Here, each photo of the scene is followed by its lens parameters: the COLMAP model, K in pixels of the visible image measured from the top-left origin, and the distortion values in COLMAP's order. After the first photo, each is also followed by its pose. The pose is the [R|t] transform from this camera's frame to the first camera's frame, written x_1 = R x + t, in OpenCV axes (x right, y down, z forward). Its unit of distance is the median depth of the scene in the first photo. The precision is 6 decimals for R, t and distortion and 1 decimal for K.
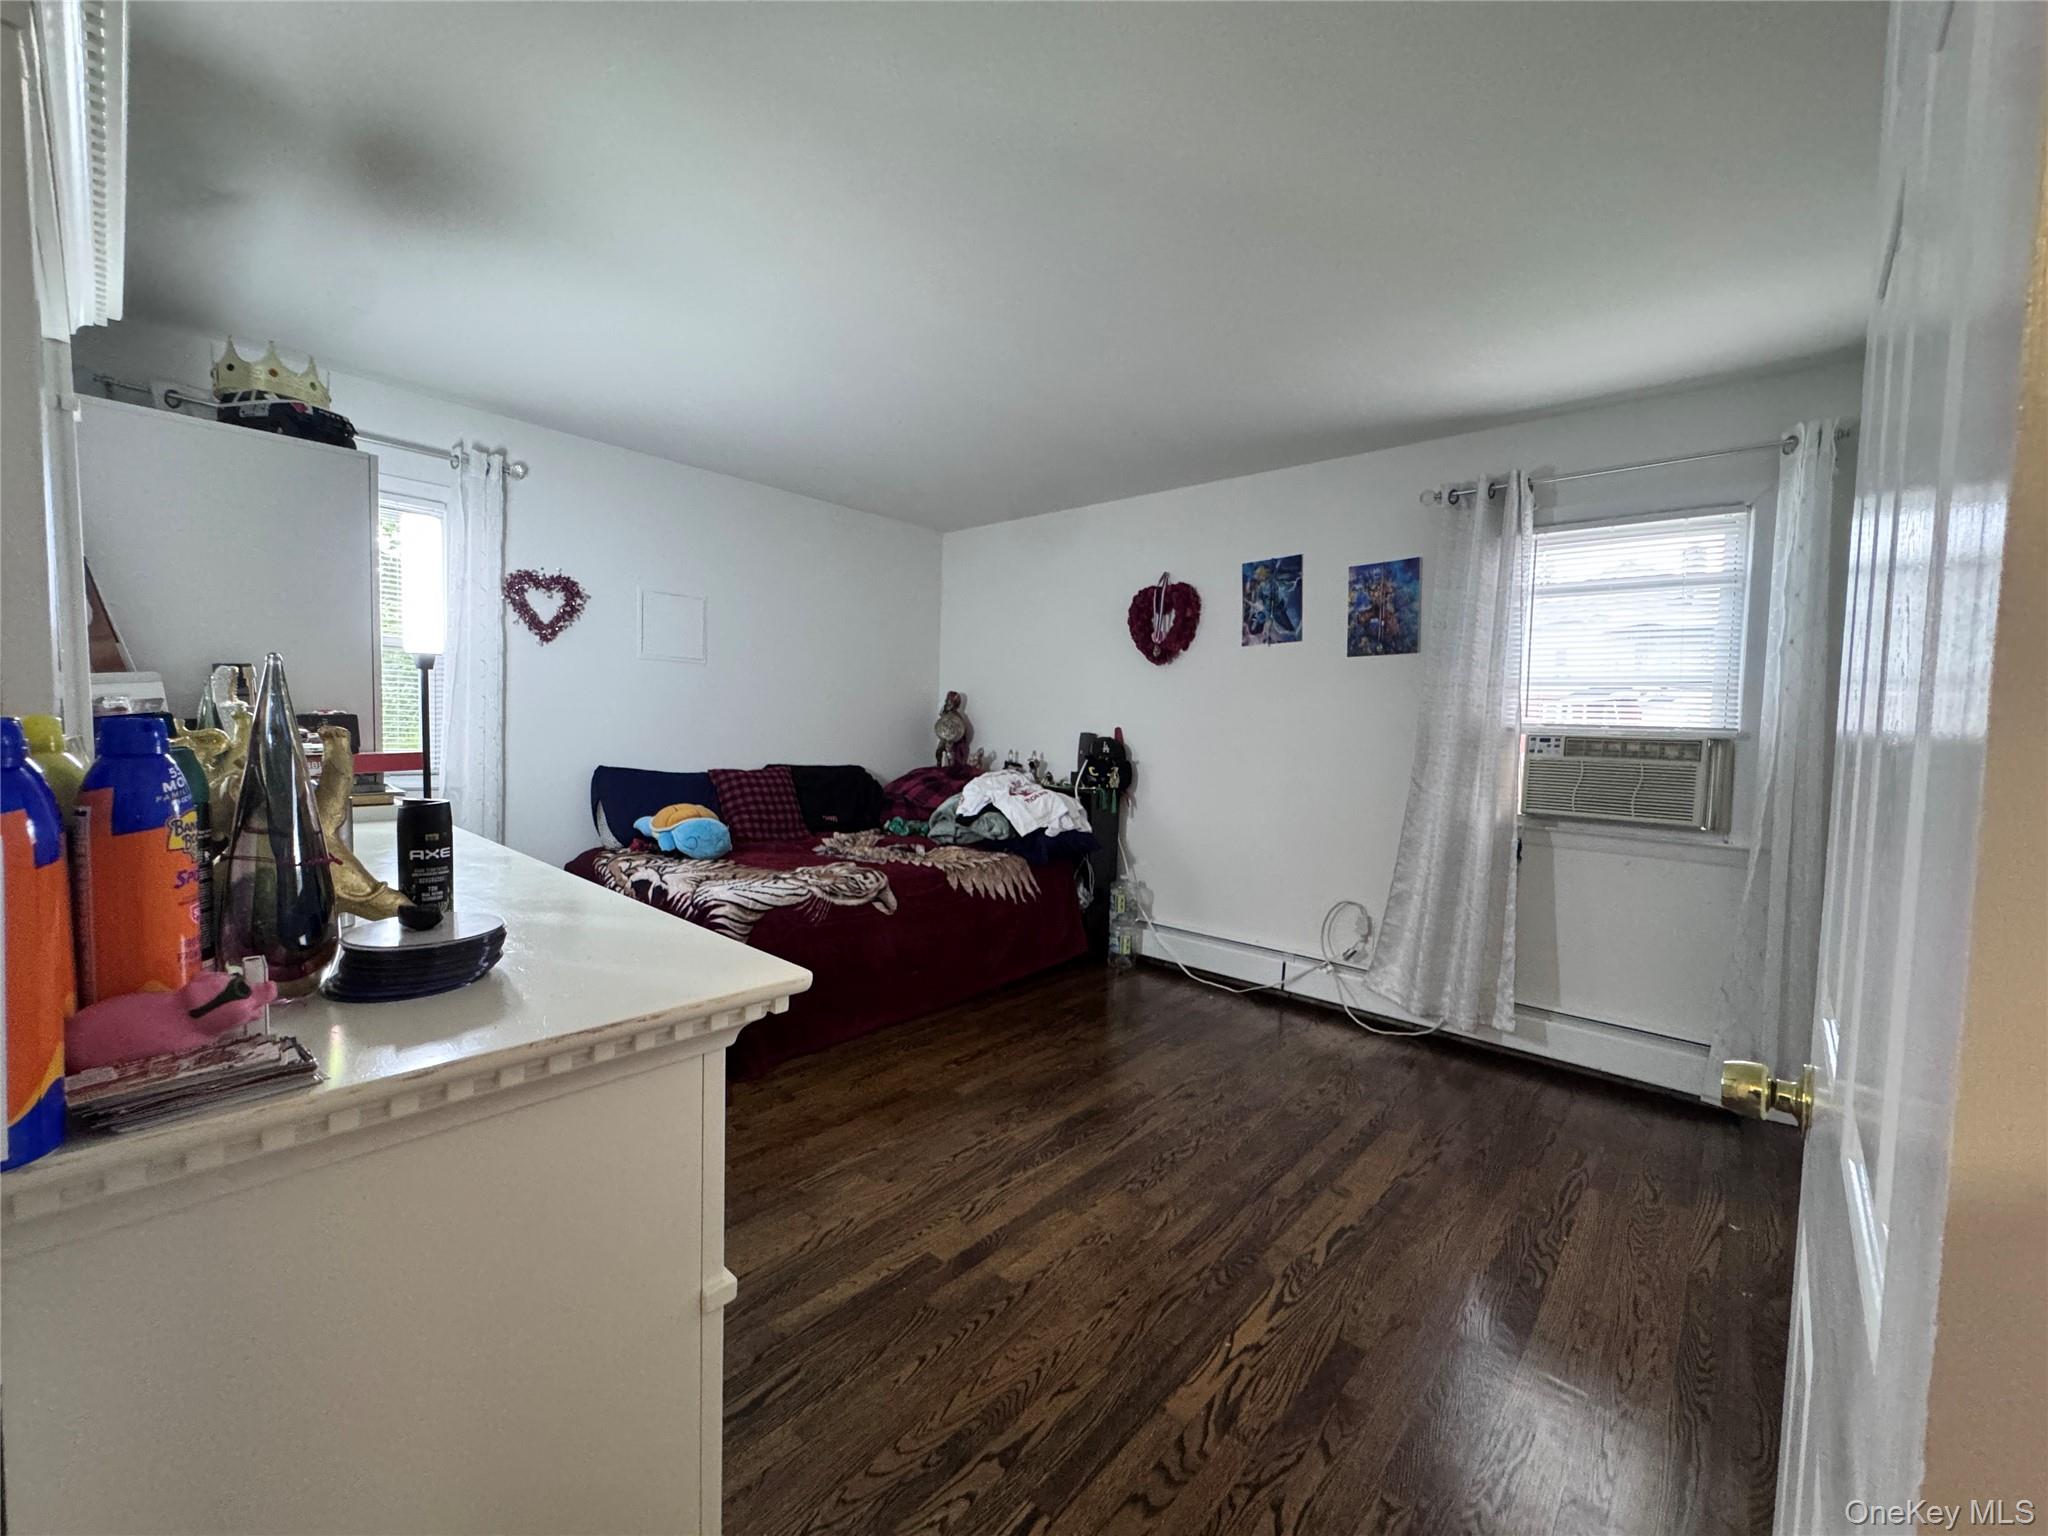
lens RADIAL K [[816.8, 0, 1021.6], [0, 816.8, 764.8], [0, 0, 1]] dist [-0.001458, 0.000196]
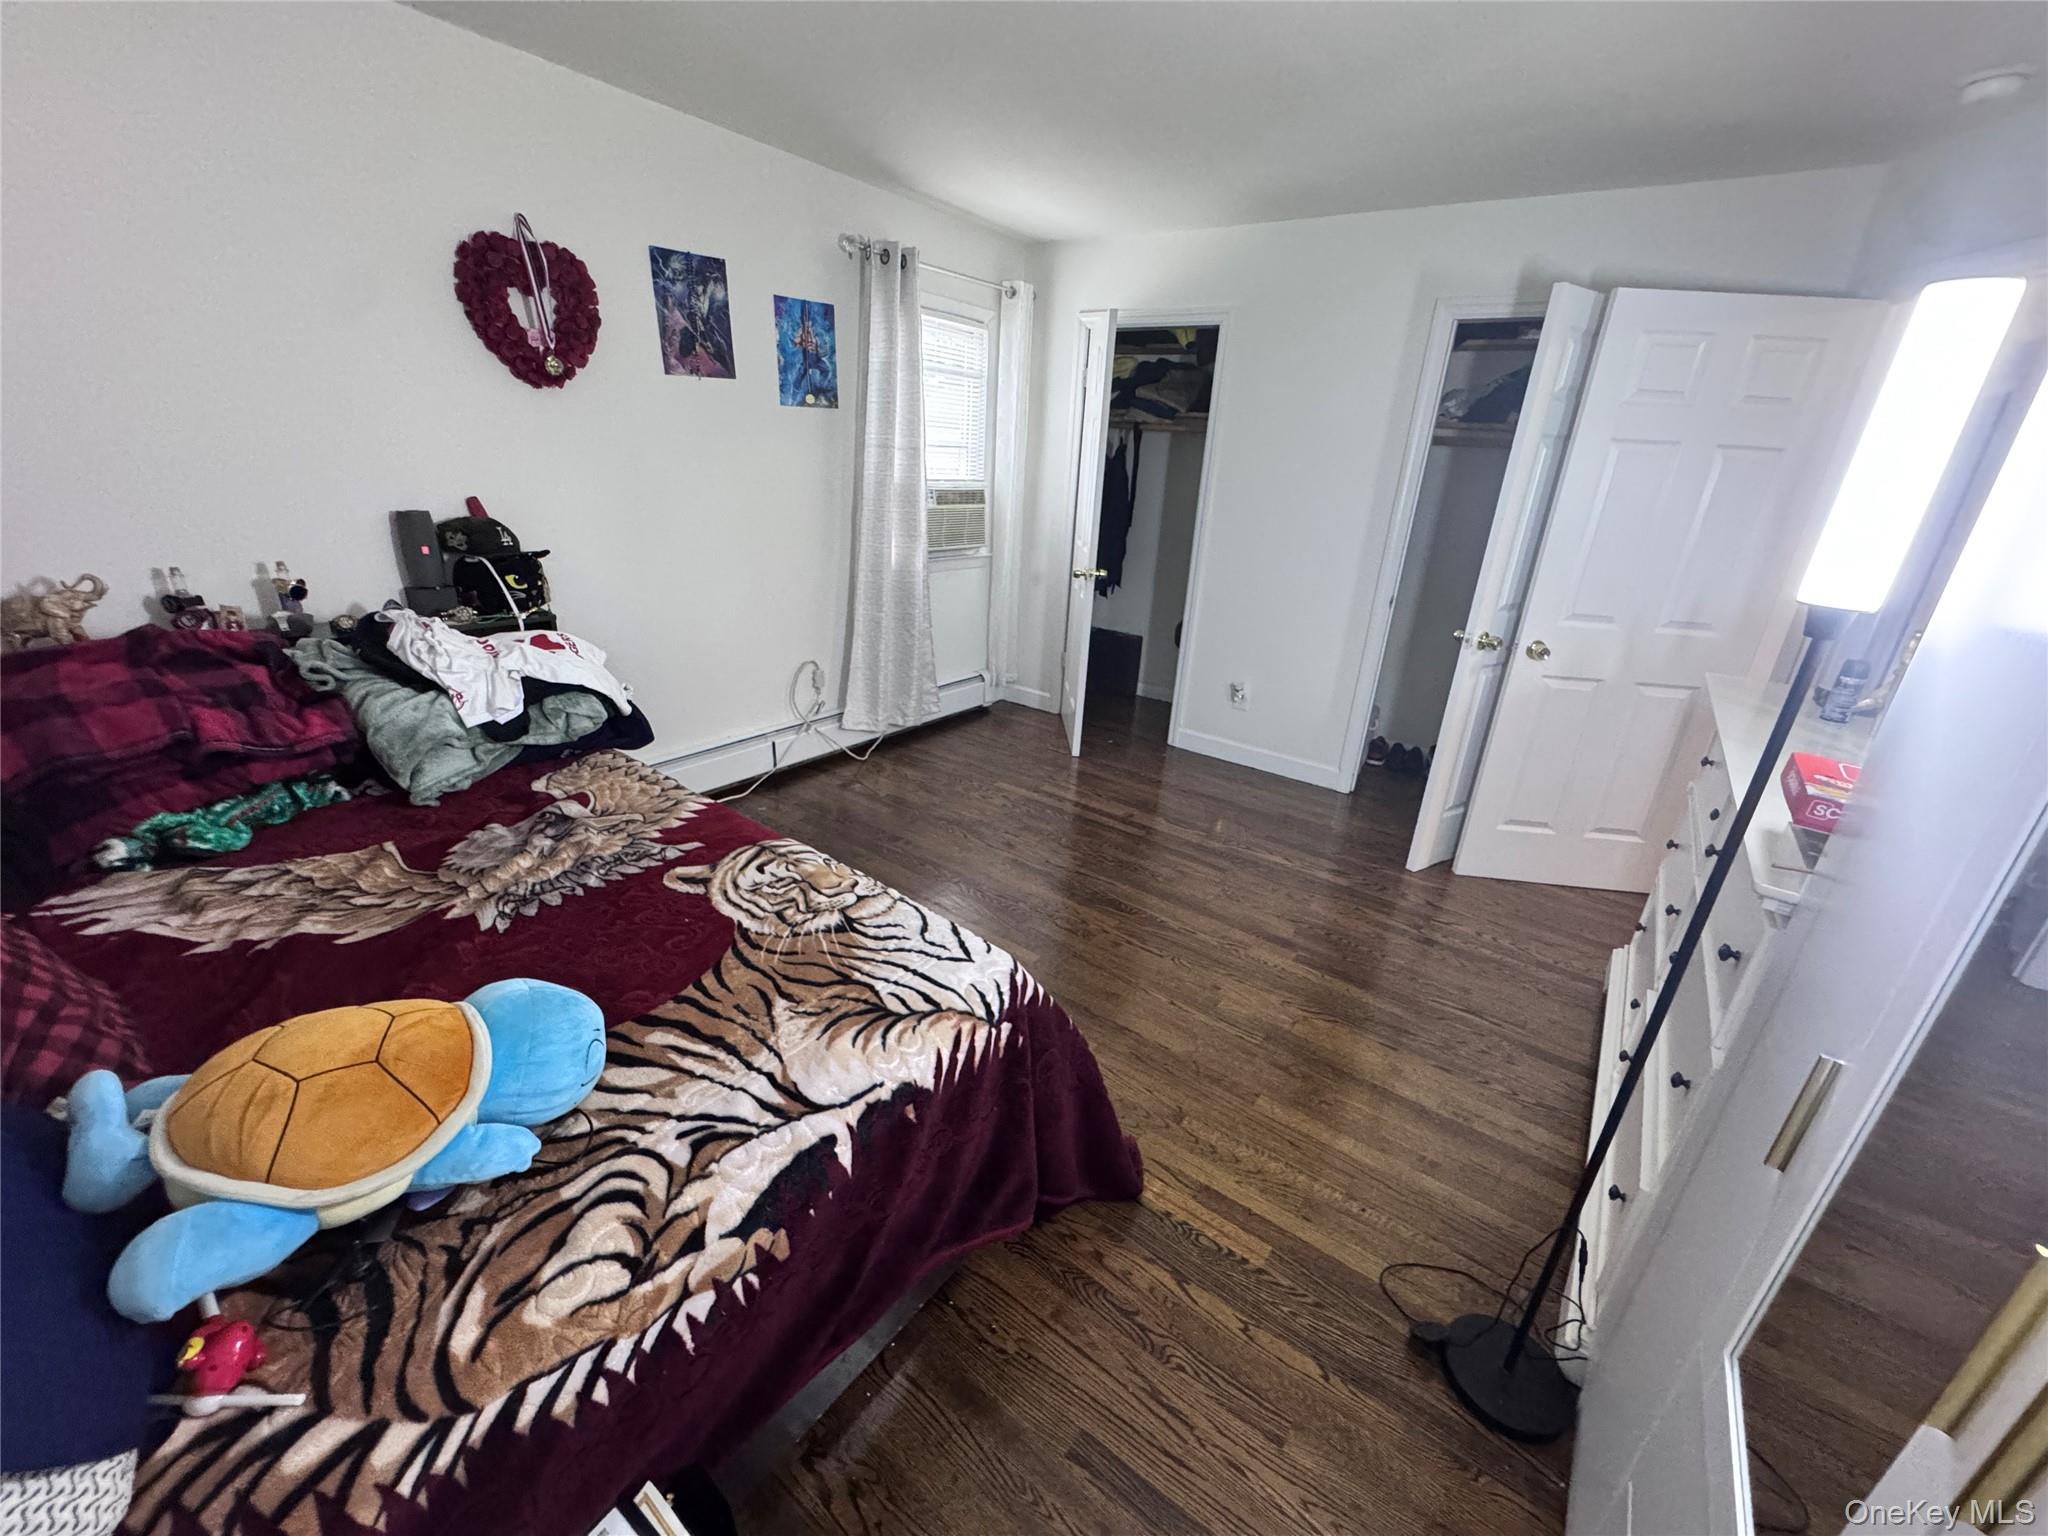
lens RADIAL K [[816.8, 0, 1021.6], [0, 816.8, 764.8], [0, 0, 1]] dist [-0.001458, 0.000196]
pose [[-0.080540, -0.393751, 0.915682, -0.649113], [-0.007039, 0.918868, 0.394502, -0.128840], [-0.996727, 0.025328, -0.076777, 0.841260]]
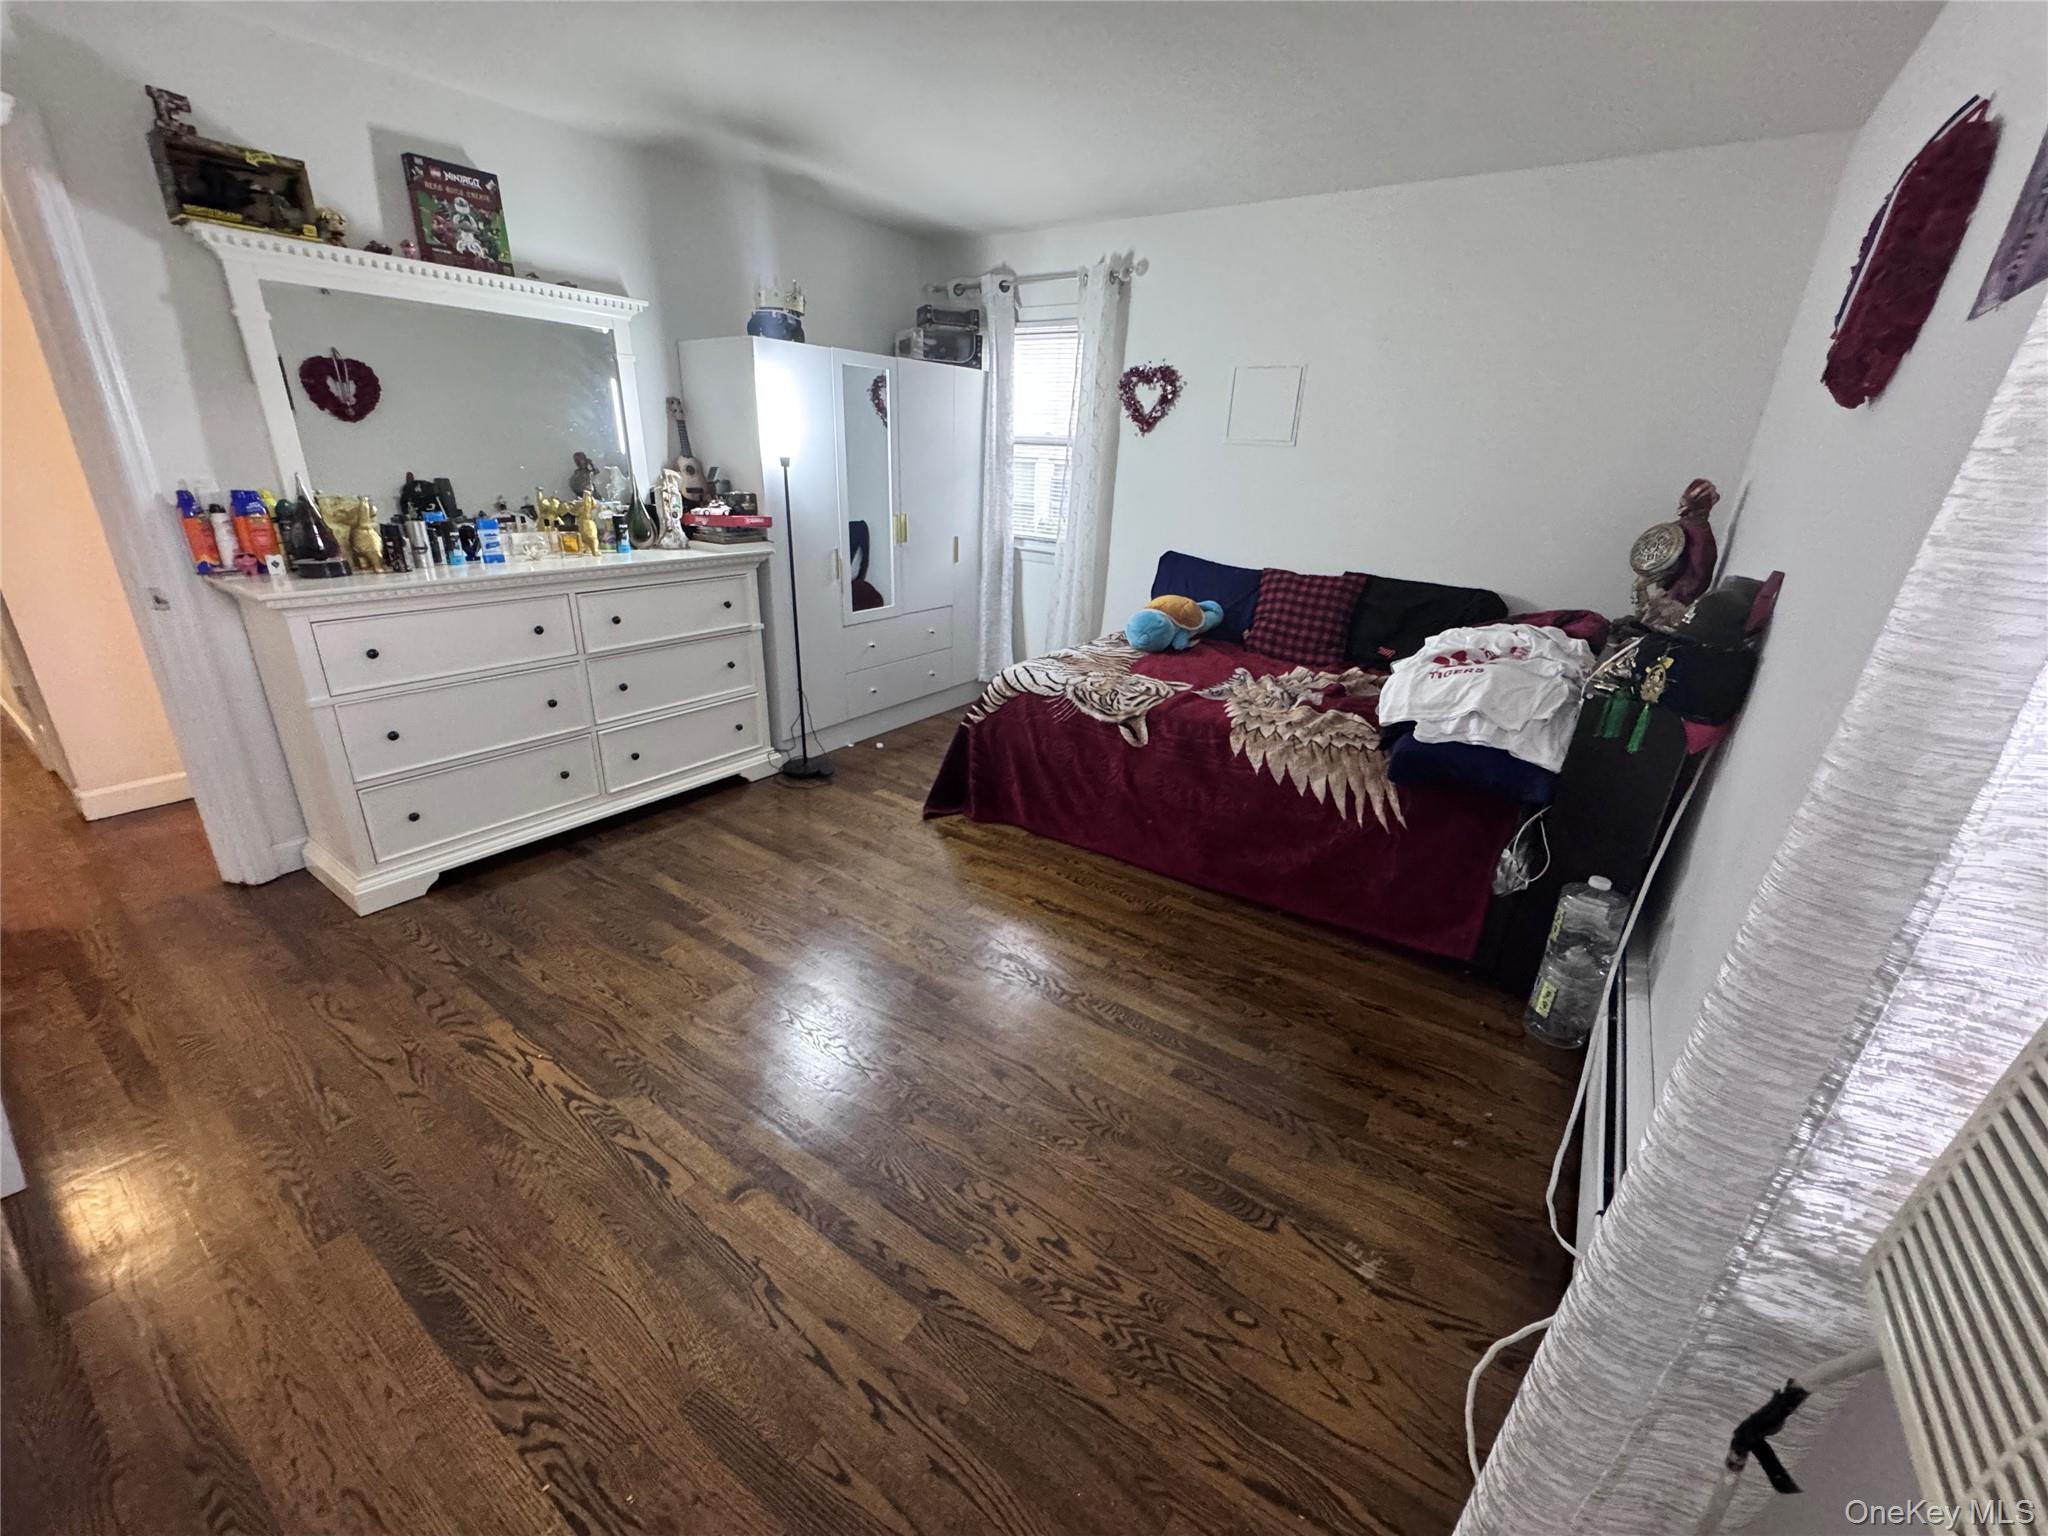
lens RADIAL K [[816.8, 0, 1021.6], [0, 816.8, 764.8], [0, 0, 1]] dist [-0.001458, 0.000196]
pose [[0.123863, 0.328889, -0.936210, 0.625444], [-0.085744, 0.943494, 0.320104, -0.067033], [0.988588, 0.040625, 0.145064, 0.711017]]
